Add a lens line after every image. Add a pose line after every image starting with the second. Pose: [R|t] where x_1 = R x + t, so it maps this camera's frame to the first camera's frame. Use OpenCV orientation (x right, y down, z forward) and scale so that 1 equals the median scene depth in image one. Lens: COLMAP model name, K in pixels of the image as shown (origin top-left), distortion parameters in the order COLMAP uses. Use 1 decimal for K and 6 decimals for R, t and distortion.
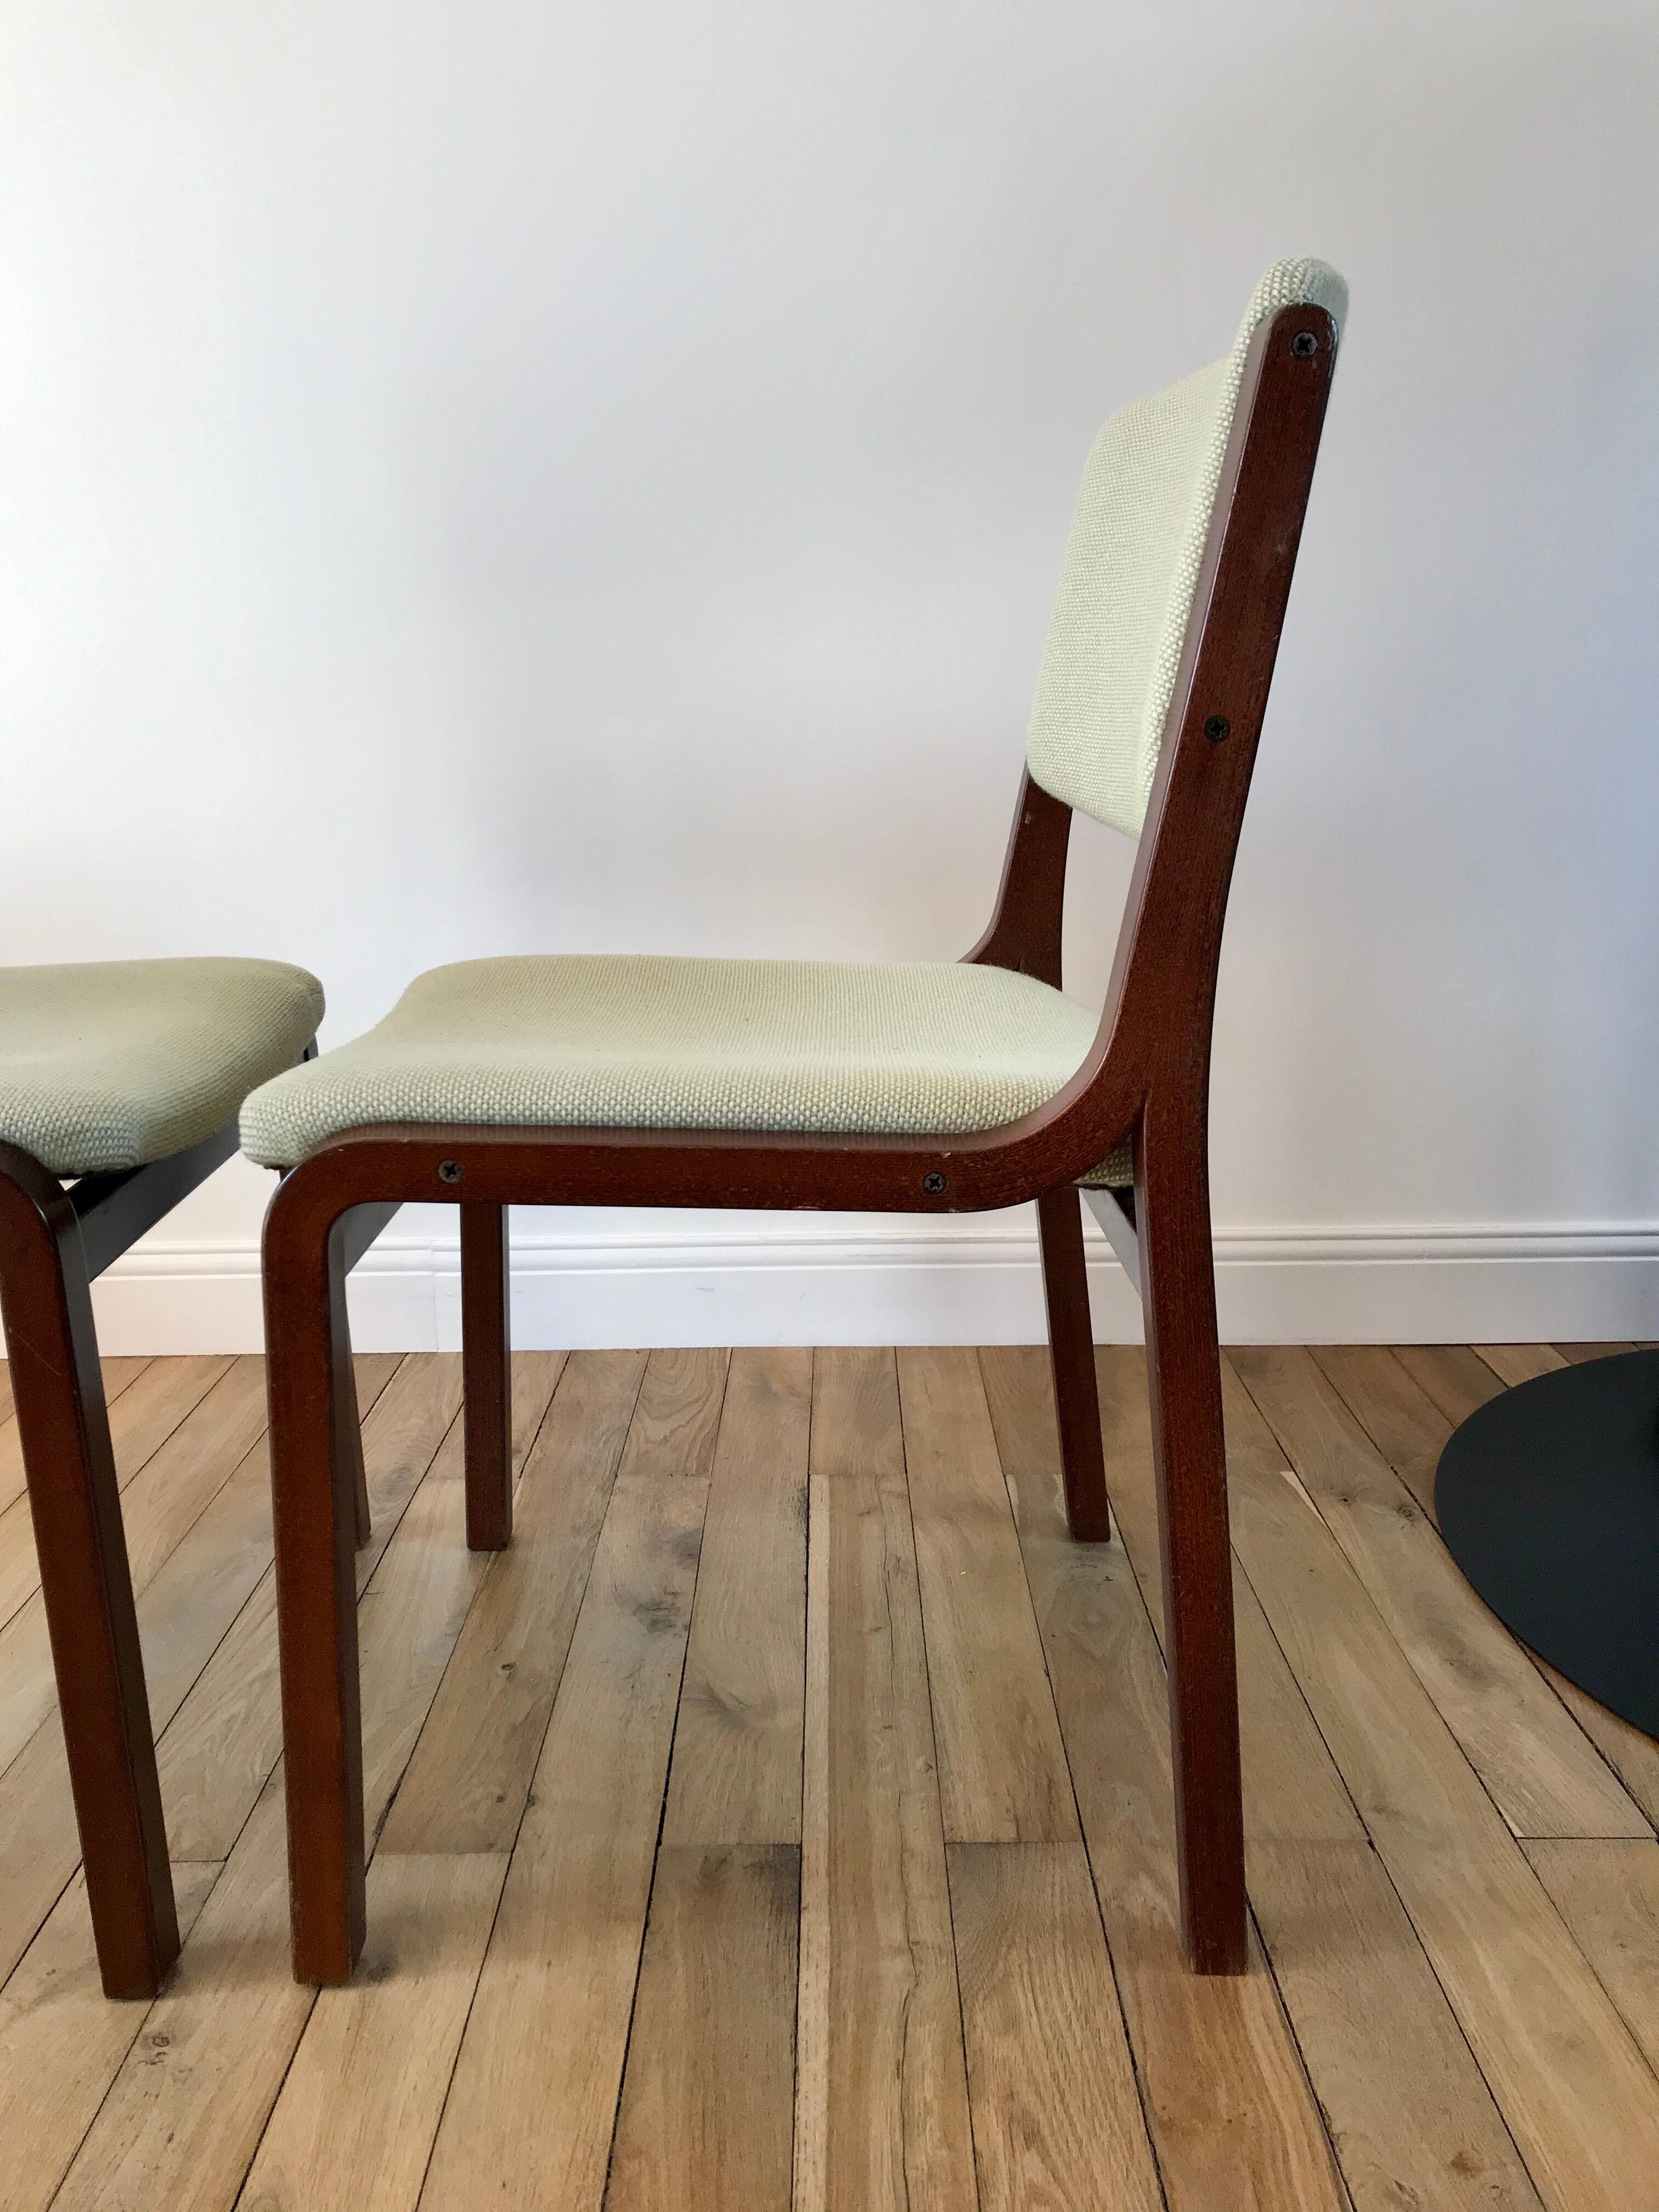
lens RADIAL K [[1785.6, 0, 833.3], [0, 1785.6, 1103.4], [0, 0, 1]] dist [0.032416, -0.018753]
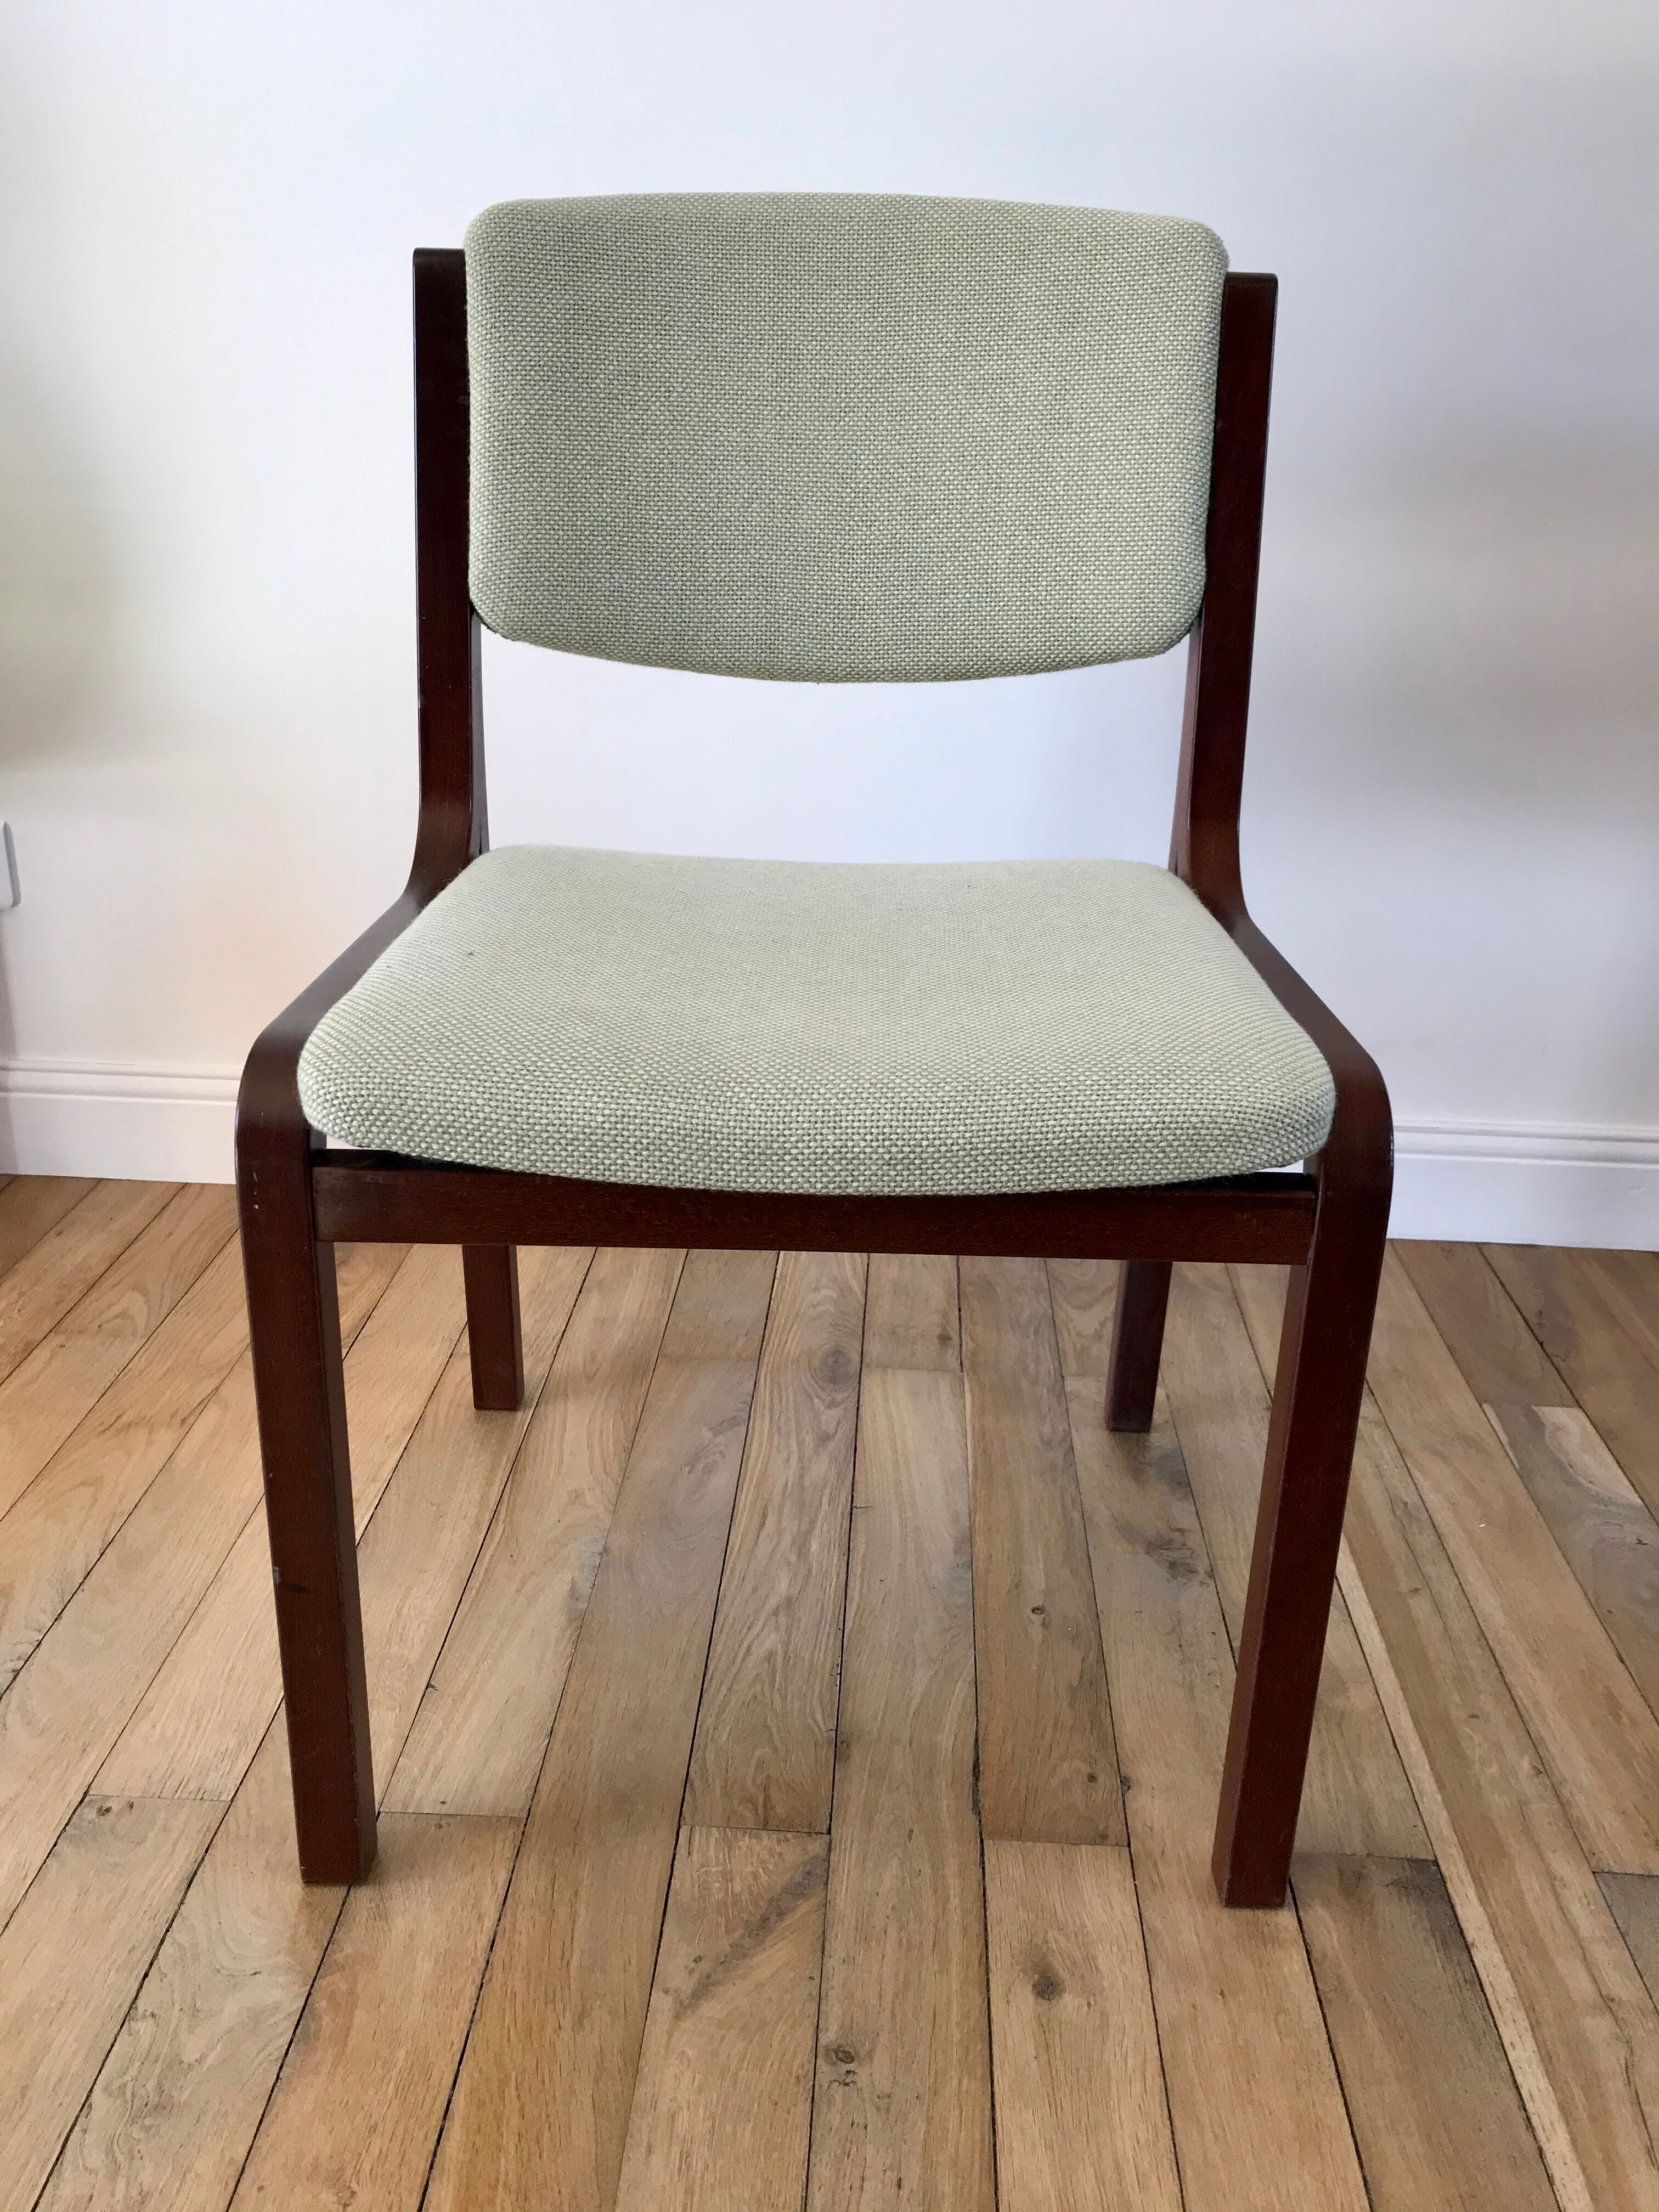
lens RADIAL K [[1785.6, 0, 838.8], [0, 1785.6, 1086.2], [0, 0, 1]] dist [0.032416, -0.018753]
pose [[0.998083, 0.056251, -0.025802, -0.336074], [-0.052168, 0.989029, 0.138203, -0.104099], [0.033293, -0.136592, 0.990068, 0.114879]]
